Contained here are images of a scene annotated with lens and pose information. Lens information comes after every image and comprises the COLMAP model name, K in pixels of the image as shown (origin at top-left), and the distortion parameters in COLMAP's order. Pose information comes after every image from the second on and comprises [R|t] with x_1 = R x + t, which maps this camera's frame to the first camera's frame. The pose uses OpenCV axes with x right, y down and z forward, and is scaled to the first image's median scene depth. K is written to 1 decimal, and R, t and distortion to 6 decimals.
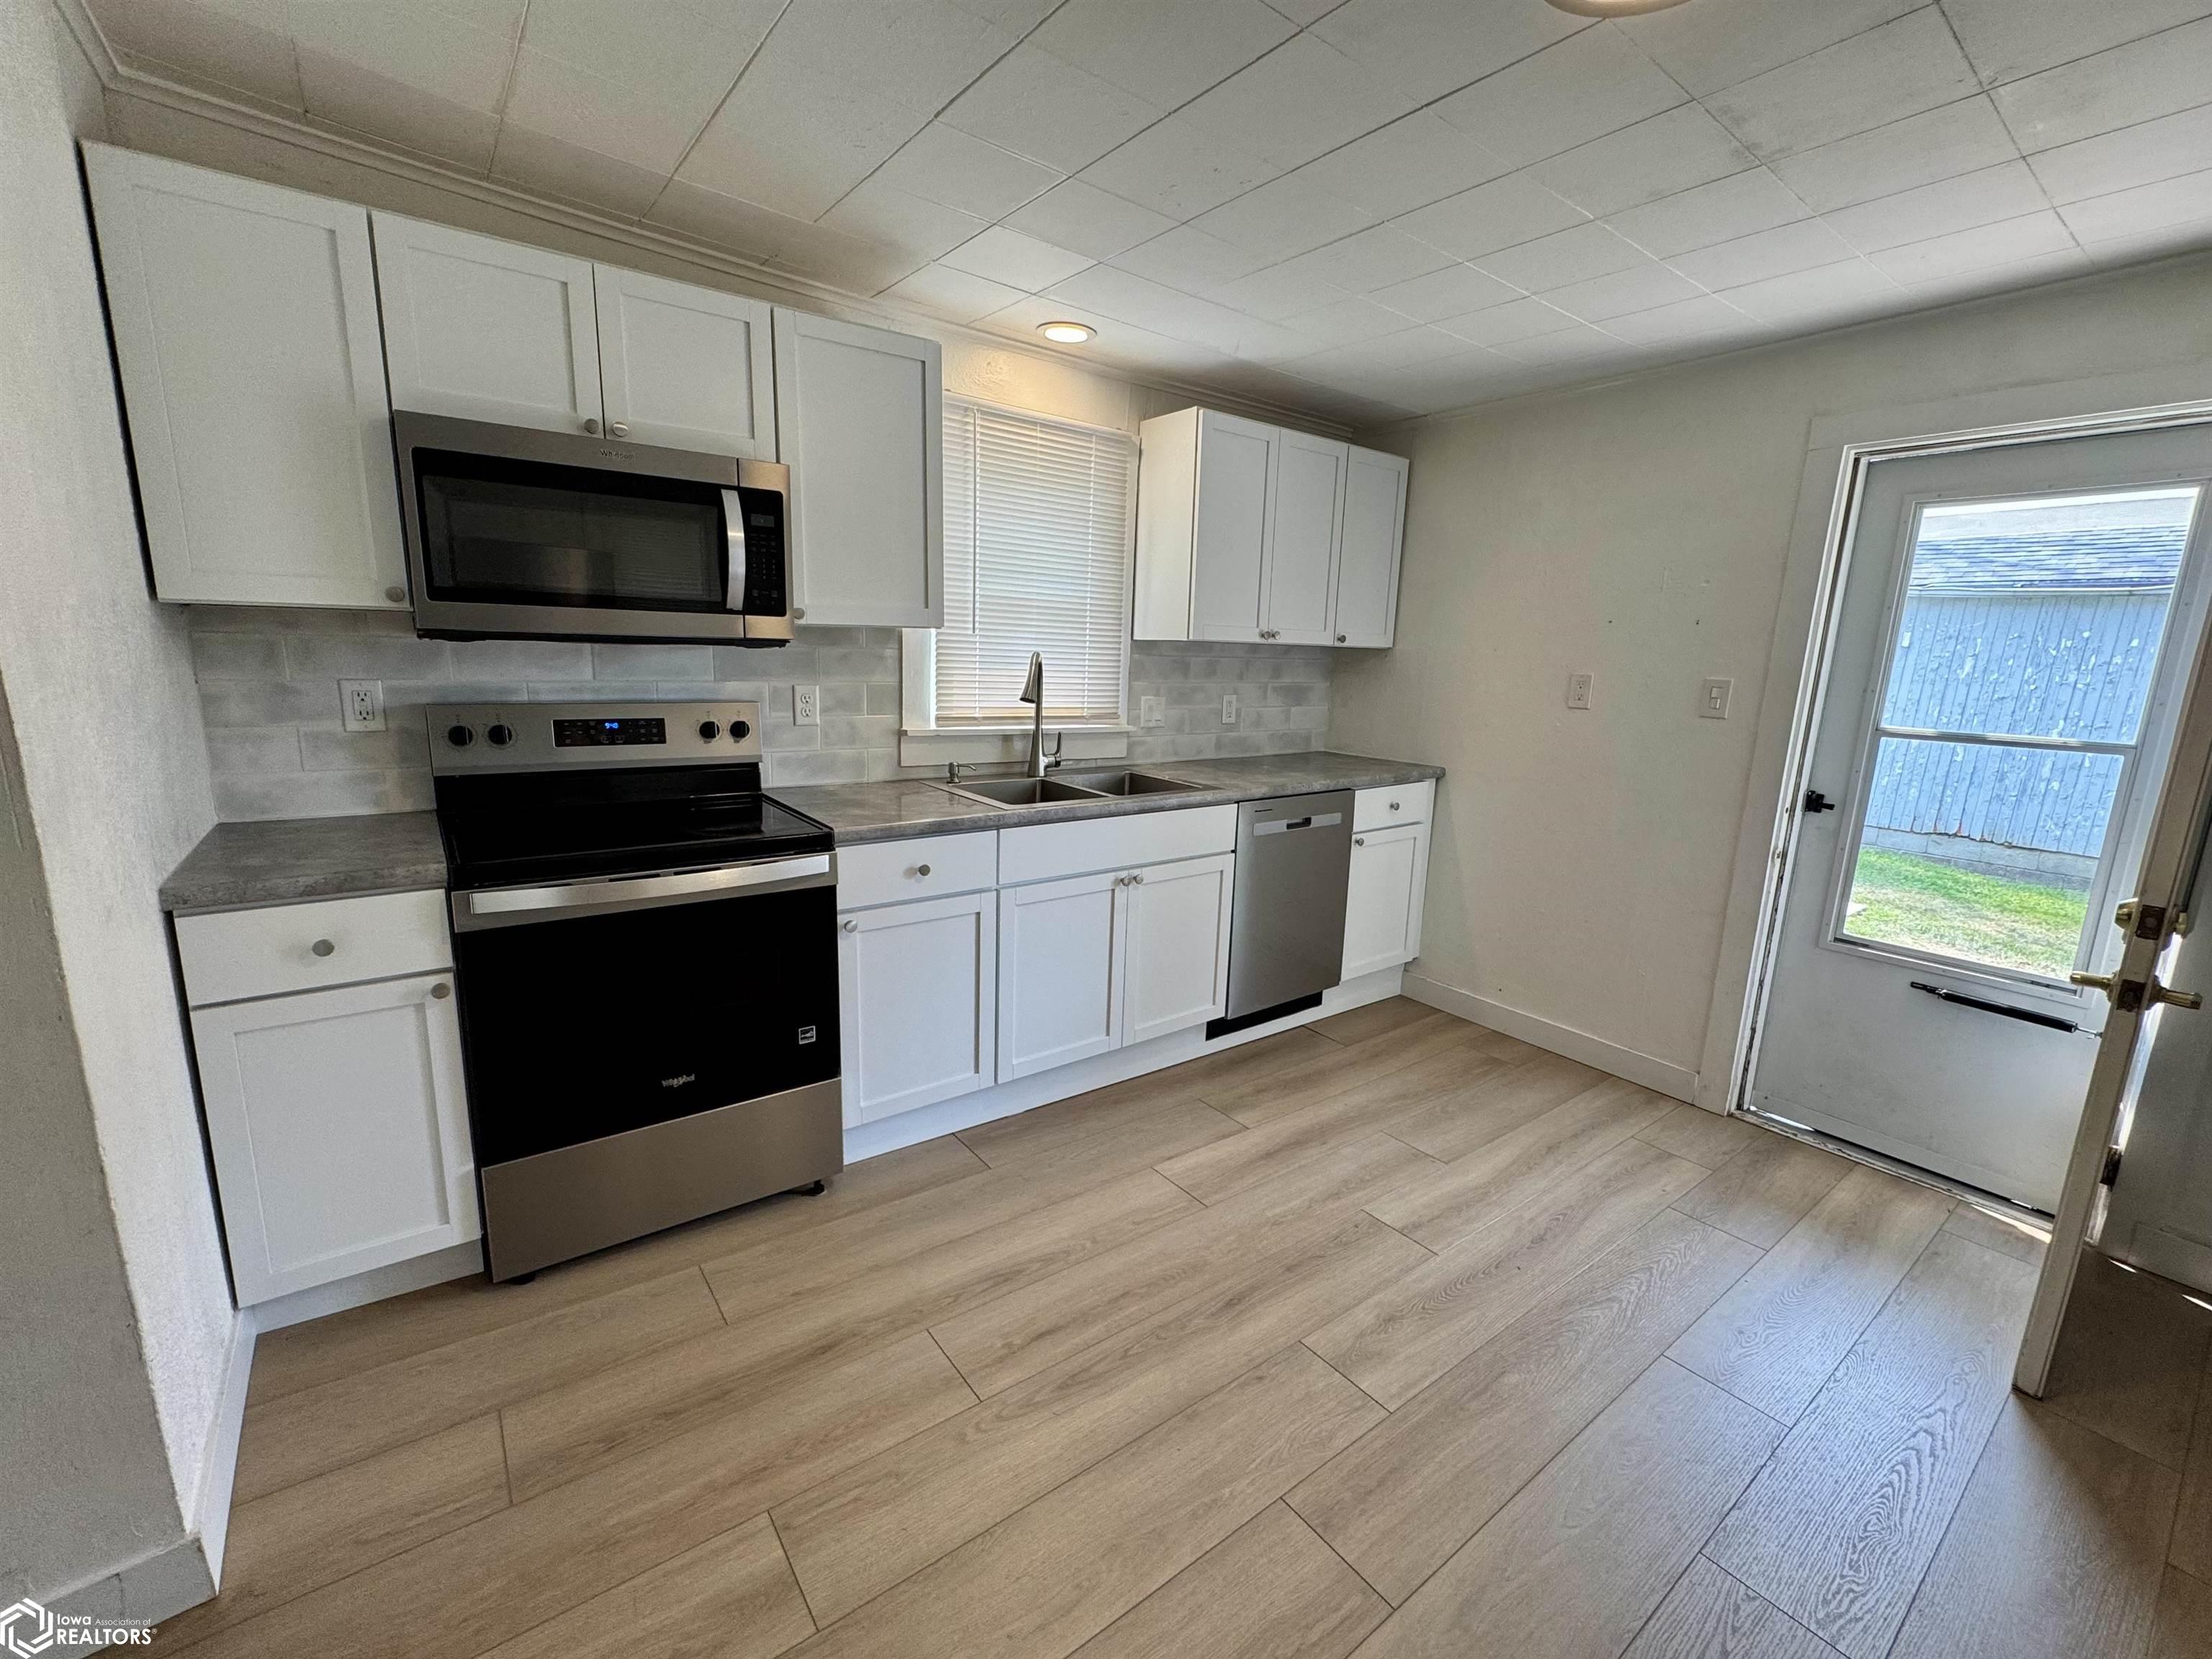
lens RADIAL K [[923.1, 0, 1103.3], [0, 923.1, 832.6], [0, 0, 1]] dist [-0.001472, 0.000512]
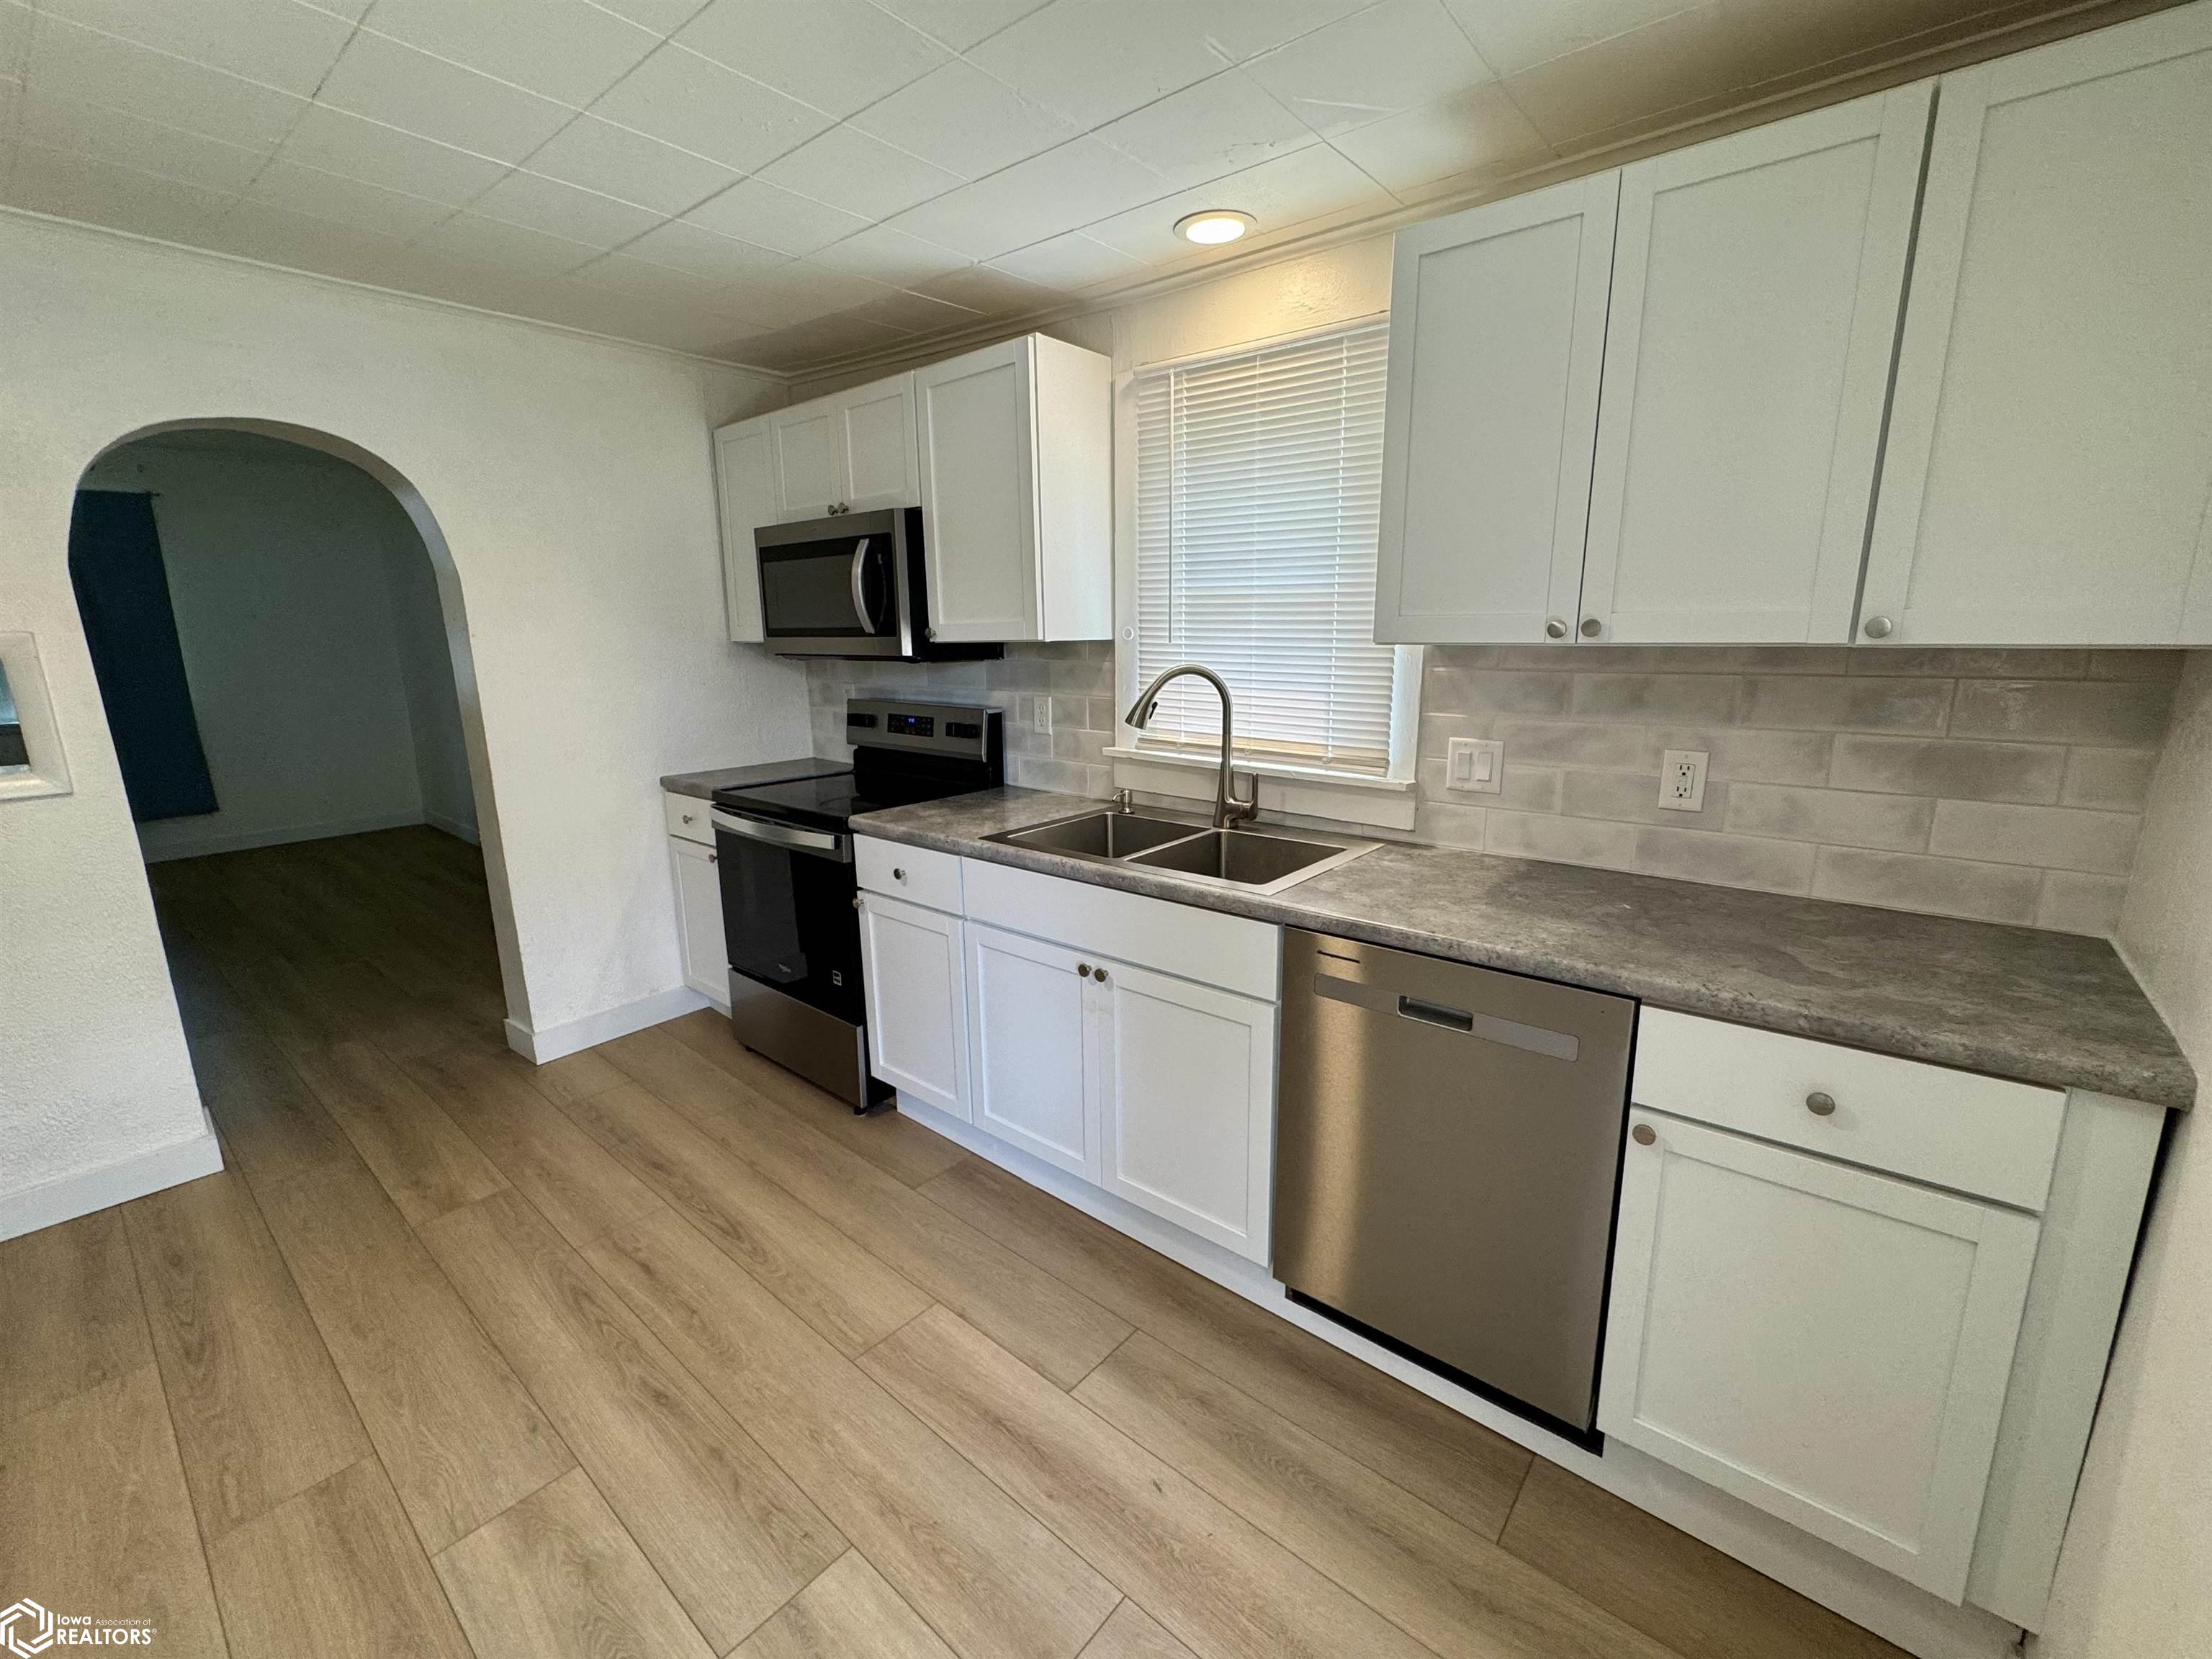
lens RADIAL K [[923.1, 0, 1104.6], [0, 923.1, 829.8], [0, 0, 1]] dist [-0.001472, 0.000512]
pose [[0.226311, 0.169984, -0.959108, 0.718717], [-0.182006, 0.974693, 0.129800, -0.156333], [0.956900, 0.145188, 0.251522, 0.798892]]
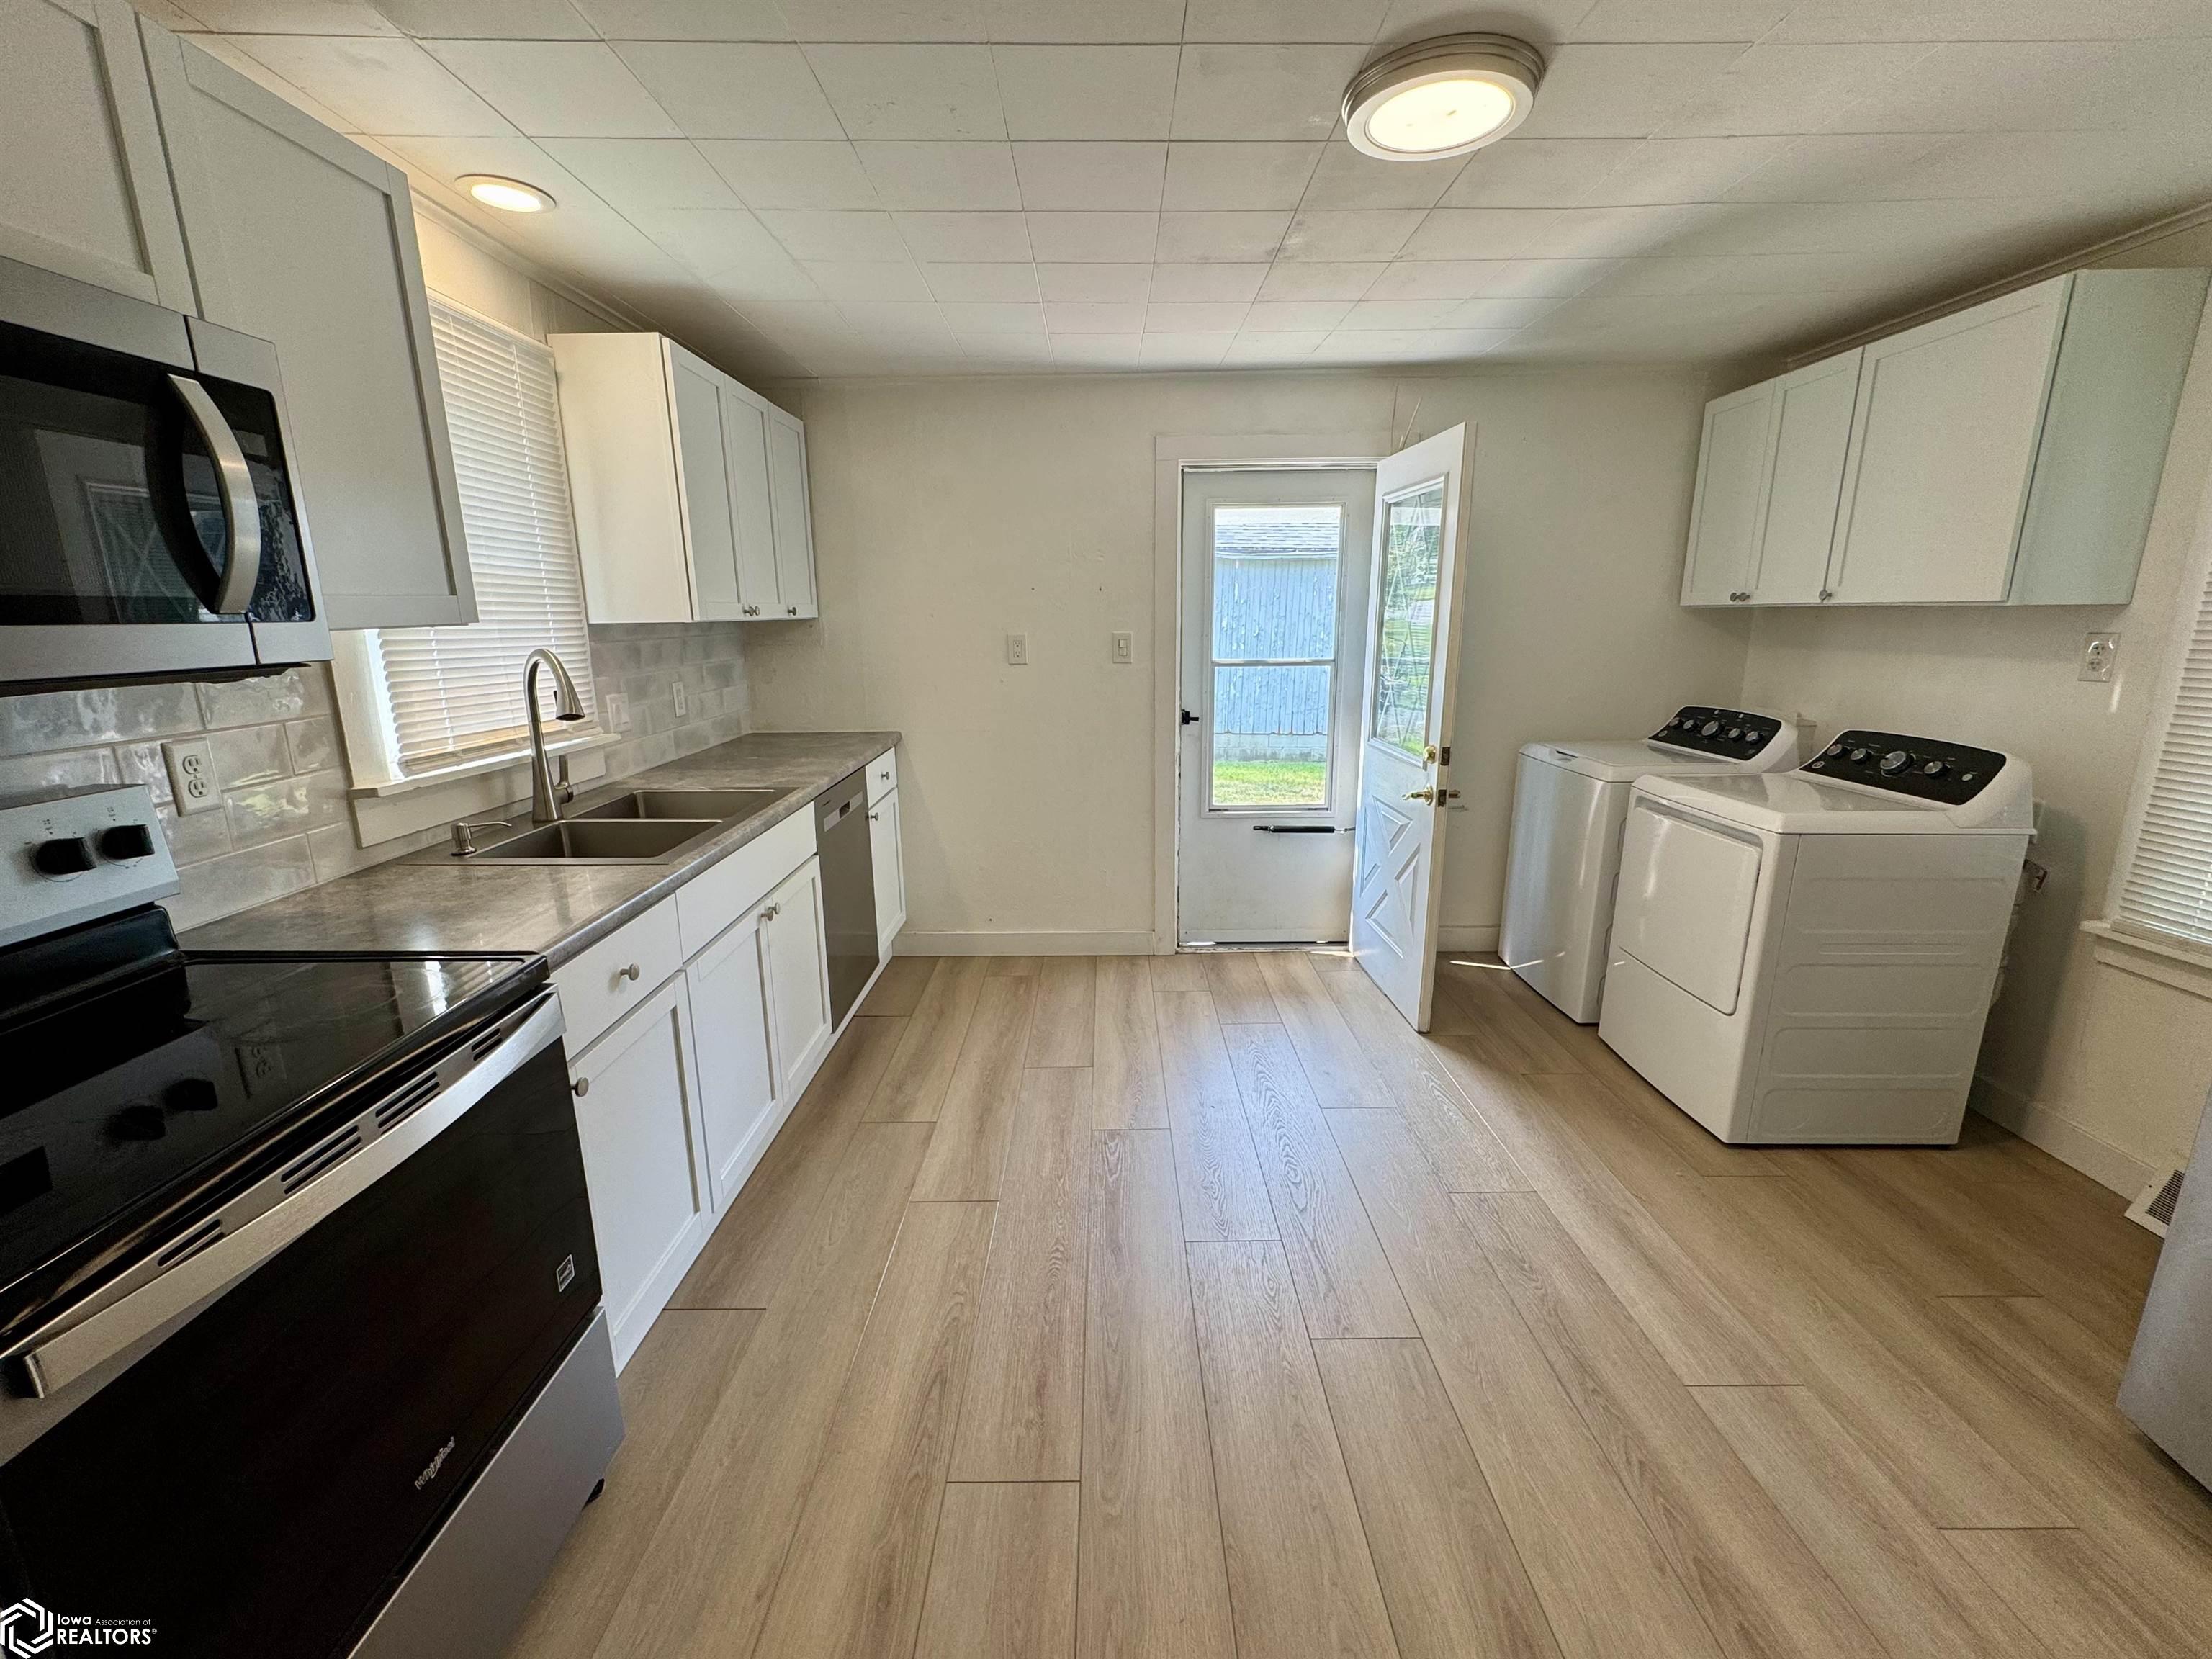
lens RADIAL K [[923.1, 0, 1106.2], [0, 923.1, 830.3], [0, 0, 1]] dist [-0.001472, 0.000512]
pose [[0.599450, -0.221099, 0.769269, -0.414860], [0.186621, 0.973210, 0.134292, -0.076636], [-0.778352, 0.063061, 0.624653, 0.229212]]
